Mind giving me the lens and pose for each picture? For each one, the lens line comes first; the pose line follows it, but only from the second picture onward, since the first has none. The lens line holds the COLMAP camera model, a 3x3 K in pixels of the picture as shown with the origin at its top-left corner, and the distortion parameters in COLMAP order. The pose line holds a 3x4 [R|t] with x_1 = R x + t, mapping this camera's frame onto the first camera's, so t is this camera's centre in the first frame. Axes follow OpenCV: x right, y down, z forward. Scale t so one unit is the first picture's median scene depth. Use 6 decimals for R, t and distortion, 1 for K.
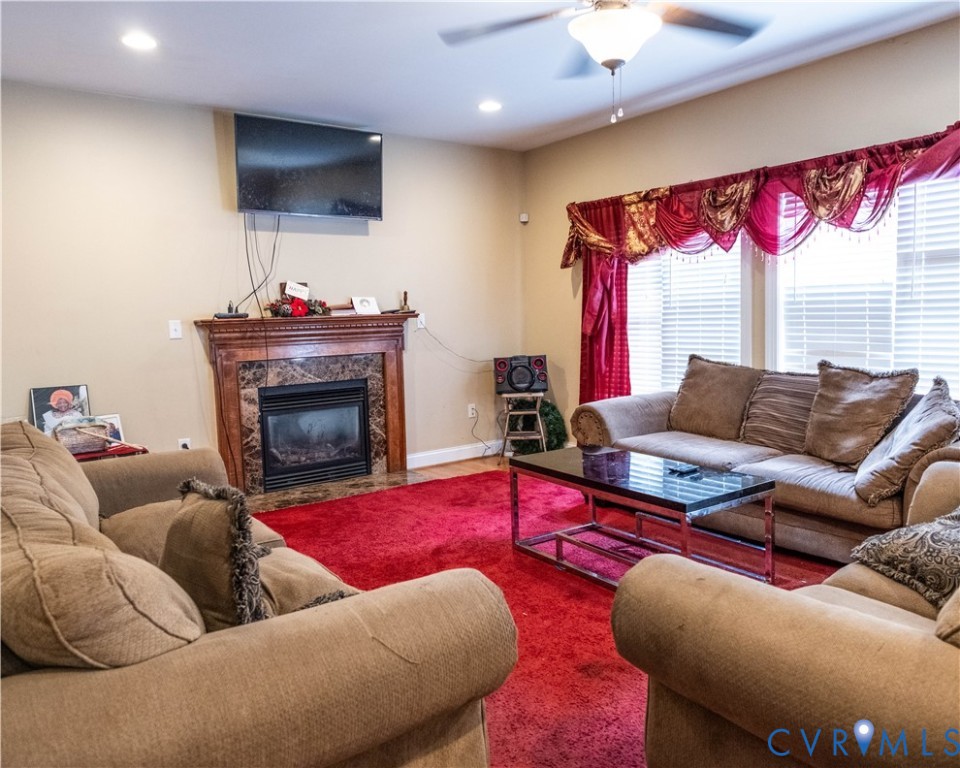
lens RADIAL K [[712.0, 0, 480.0], [0, 712.0, 384.0], [0, 0, 1]] dist [0.003722, 0.003702]
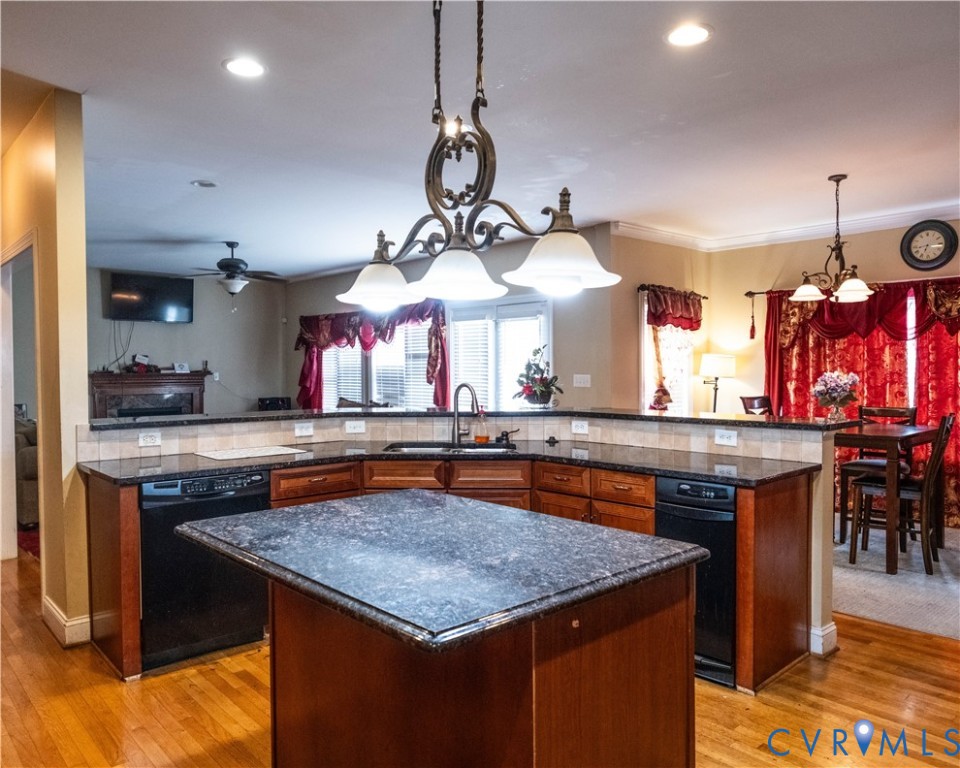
lens RADIAL K [[703.2, 0, 458.0], [0, 703.2, 386.2], [0, 0, 1]] dist [0.004304, 0.001894]
pose [[0.994985, 0.025808, 0.096633, 0.398172], [-0.018560, 0.996999, -0.075161, 0.065956], [-0.098283, 0.072990, 0.992478, -0.932442]]
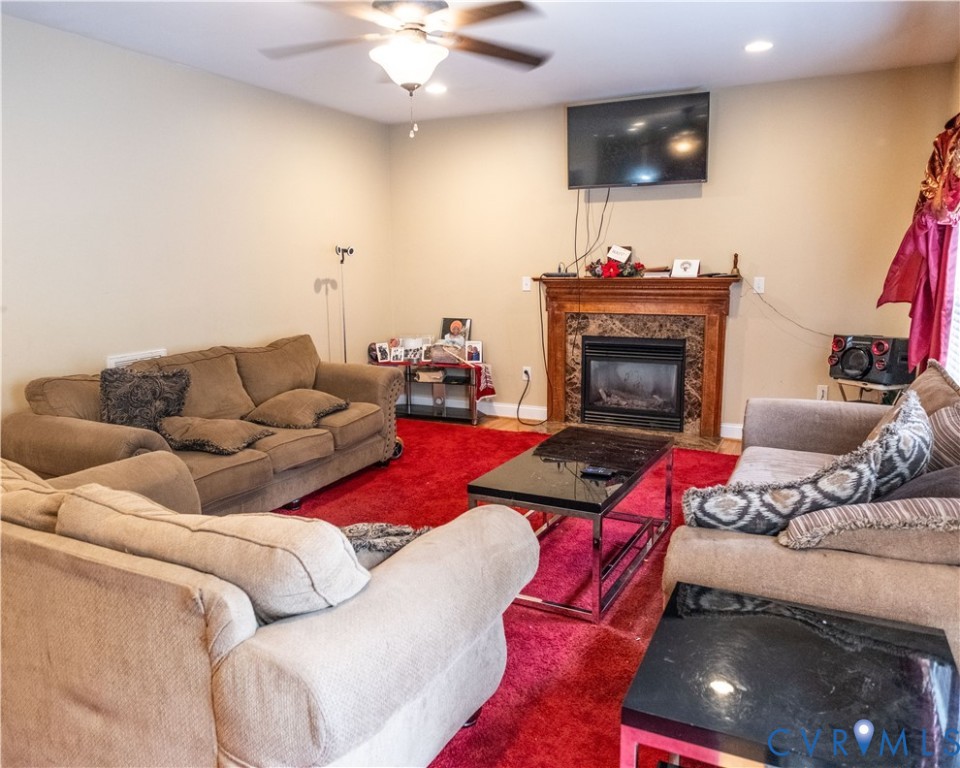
lens RADIAL K [[724.2, 0, 481.5], [0, 724.2, 394.8], [0, 0, 1]] dist [0.001206, 0.001718]
pose [[0.463793, 0.186329, -0.866128, 0.662636], [-0.094055, 0.982464, 0.160992, -0.074429], [0.880937, 0.006796, 0.473185, 0.262215]]
